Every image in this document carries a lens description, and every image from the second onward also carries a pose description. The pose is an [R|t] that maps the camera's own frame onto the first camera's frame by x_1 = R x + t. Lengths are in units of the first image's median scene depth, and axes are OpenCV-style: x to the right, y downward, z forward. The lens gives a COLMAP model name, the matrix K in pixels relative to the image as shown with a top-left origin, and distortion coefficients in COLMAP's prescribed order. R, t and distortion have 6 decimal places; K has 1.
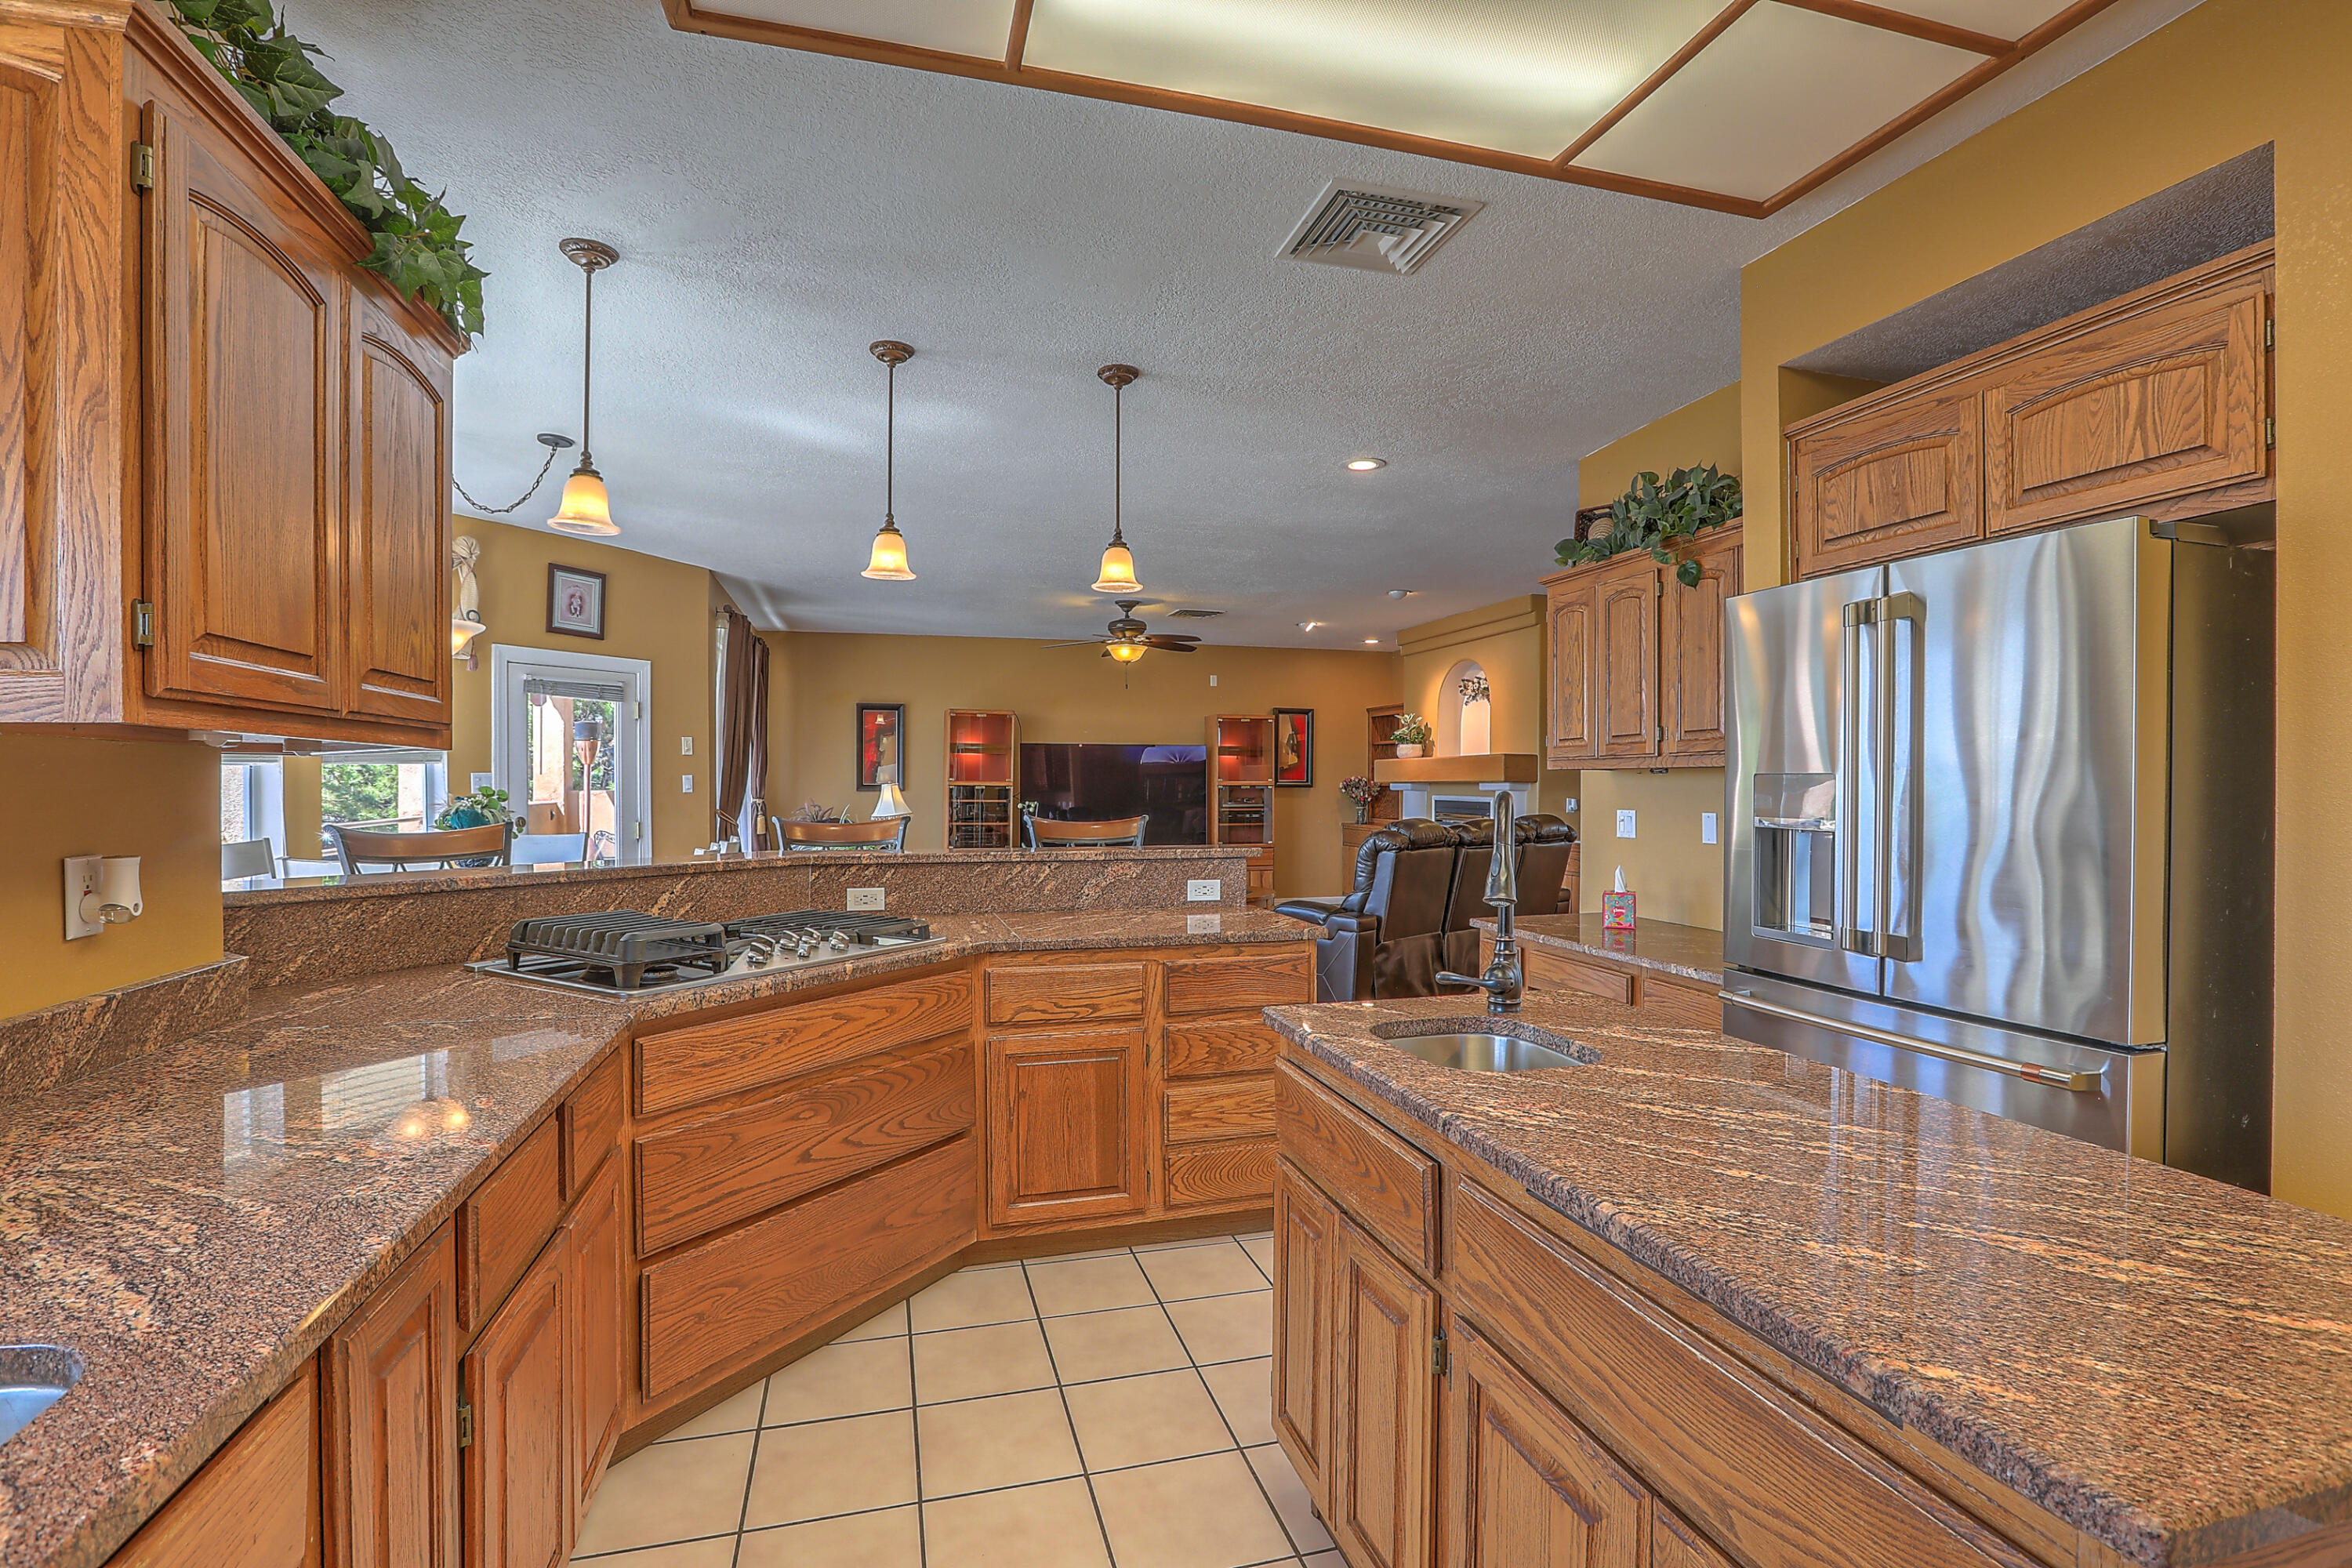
lens RADIAL K [[1075.7, 0, 1164.5], [0, 1075.7, 786.8], [0, 0, 1]] dist [-0.001372, 0.000331]
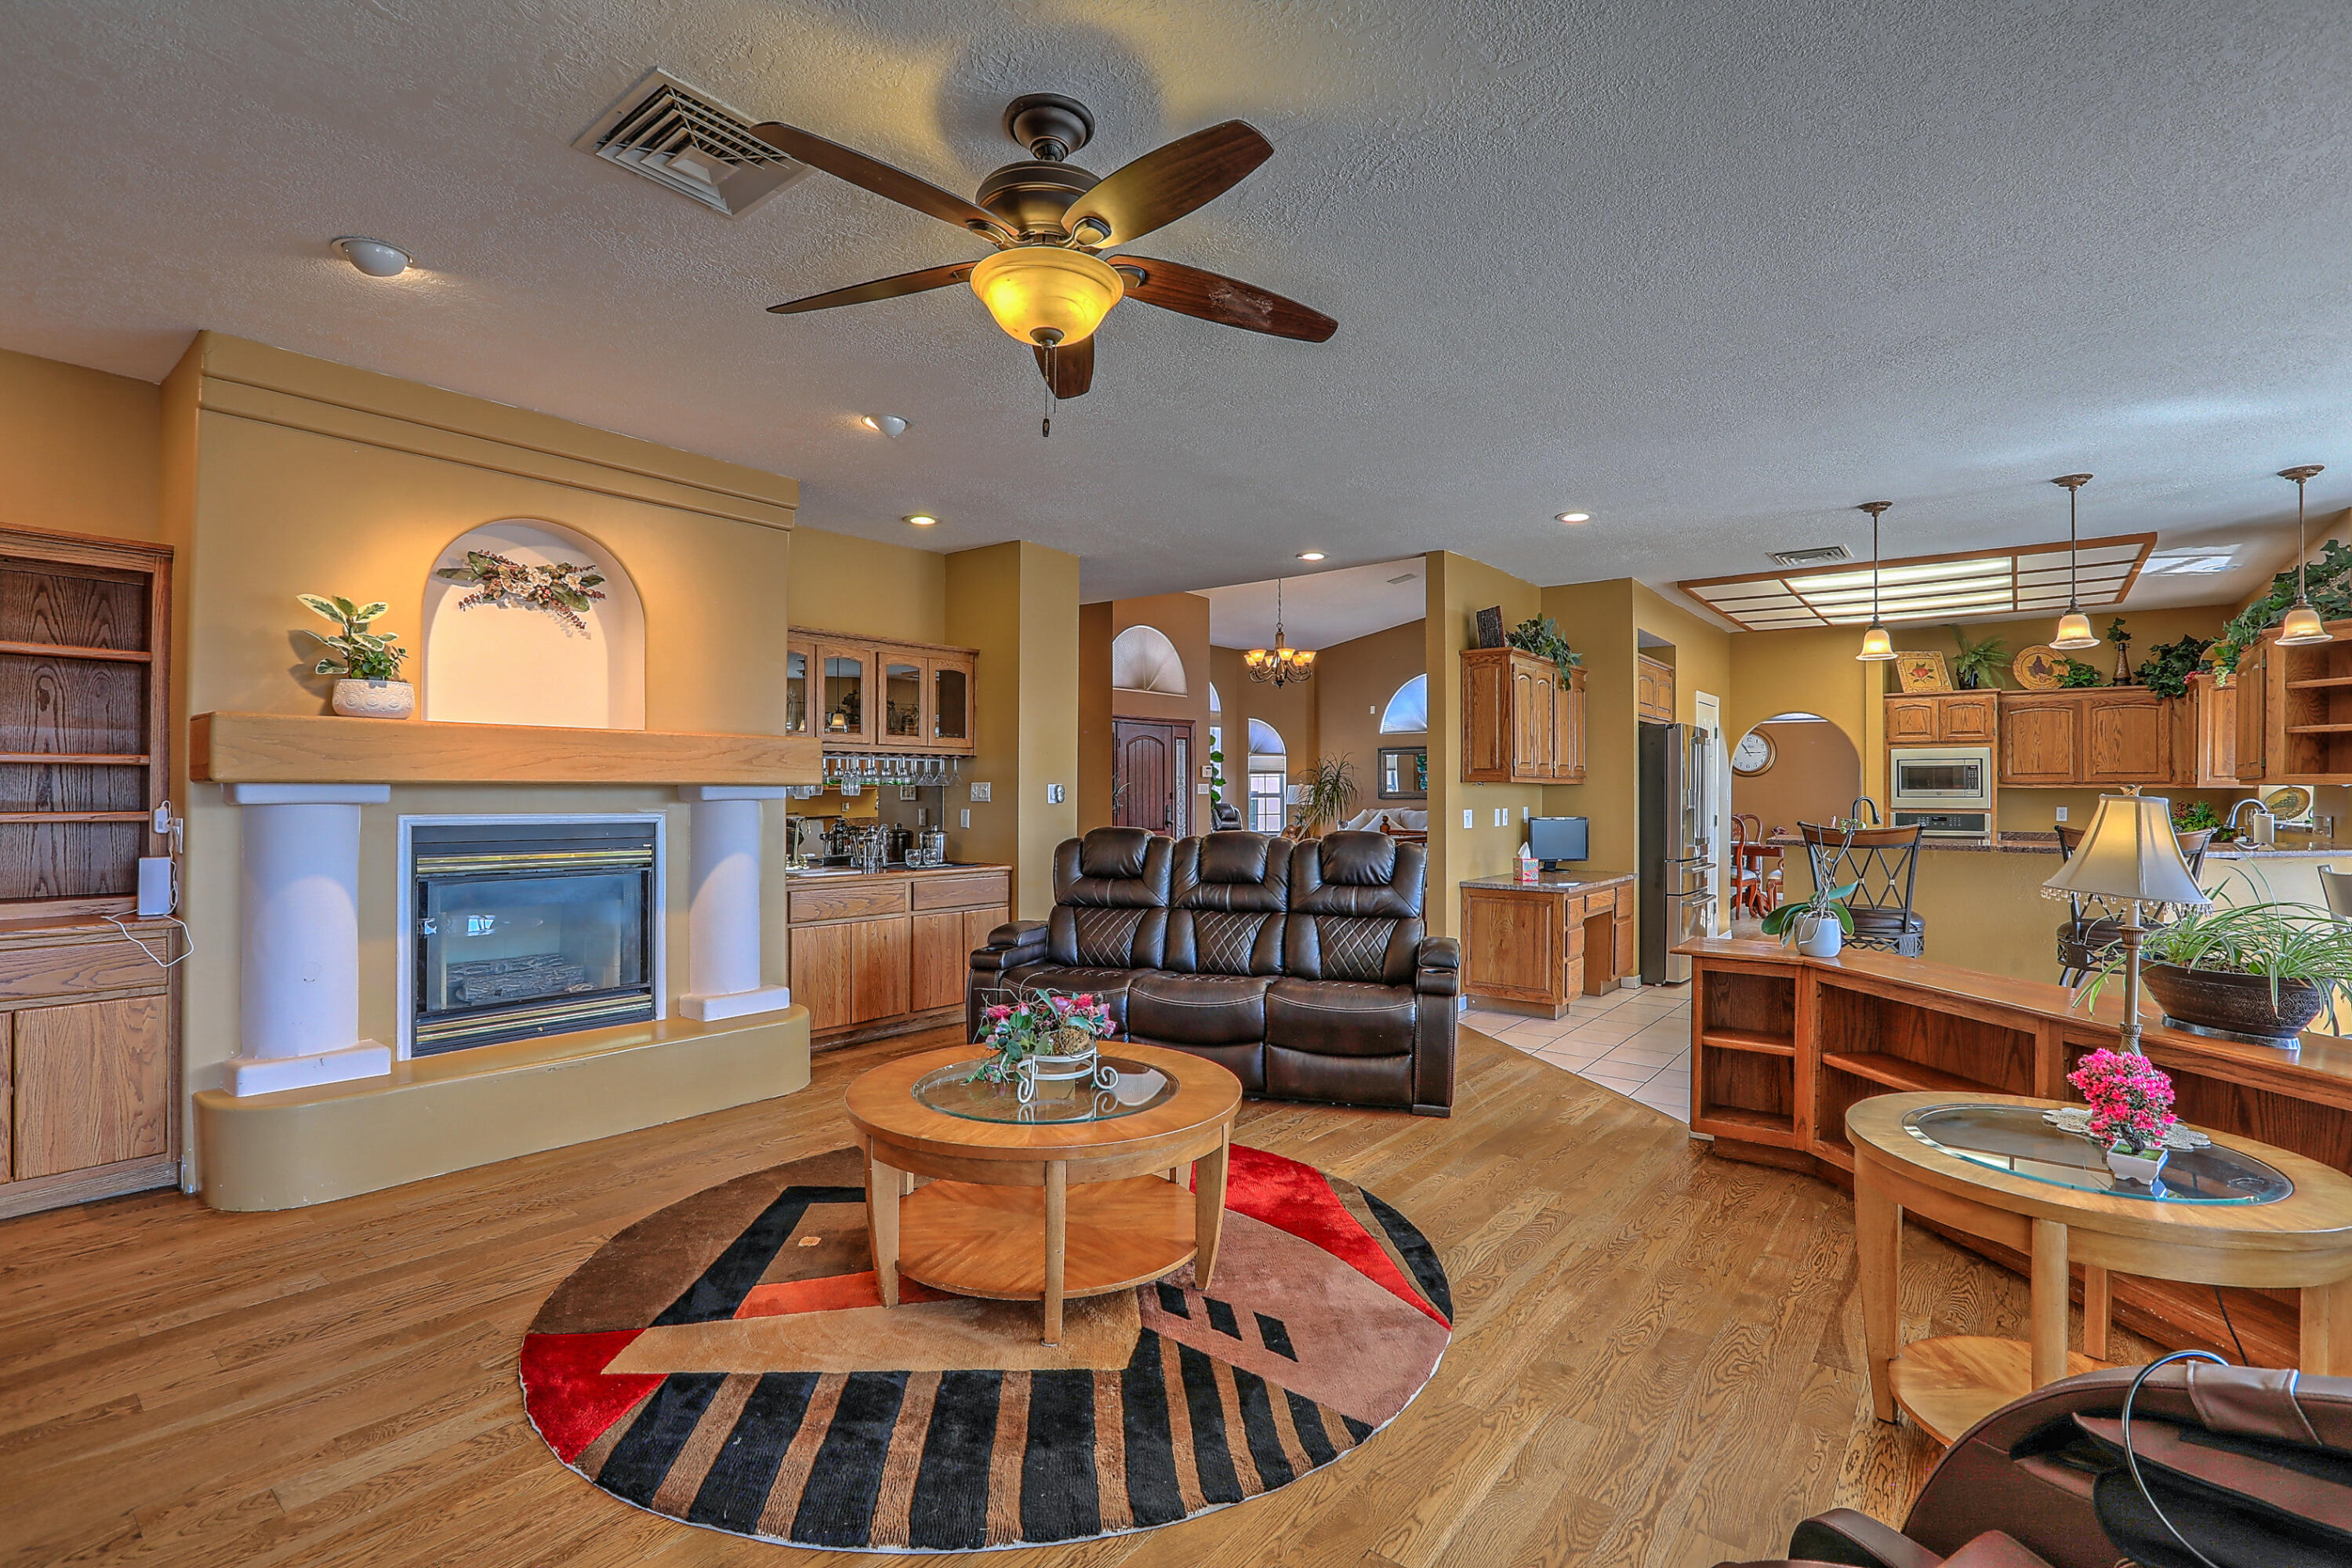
lens RADIAL K [[1063.2, 0, 1176.3], [0, 1063.2, 792.7], [0, 0, 1]] dist [-0.028567, 0.000279]
pose [[-0.590483, -0.005810, 0.807029, -0.229170], [-0.005031, 0.999981, 0.003518, -0.003030], [-0.807034, -0.001983, -0.590501, 0.975805]]
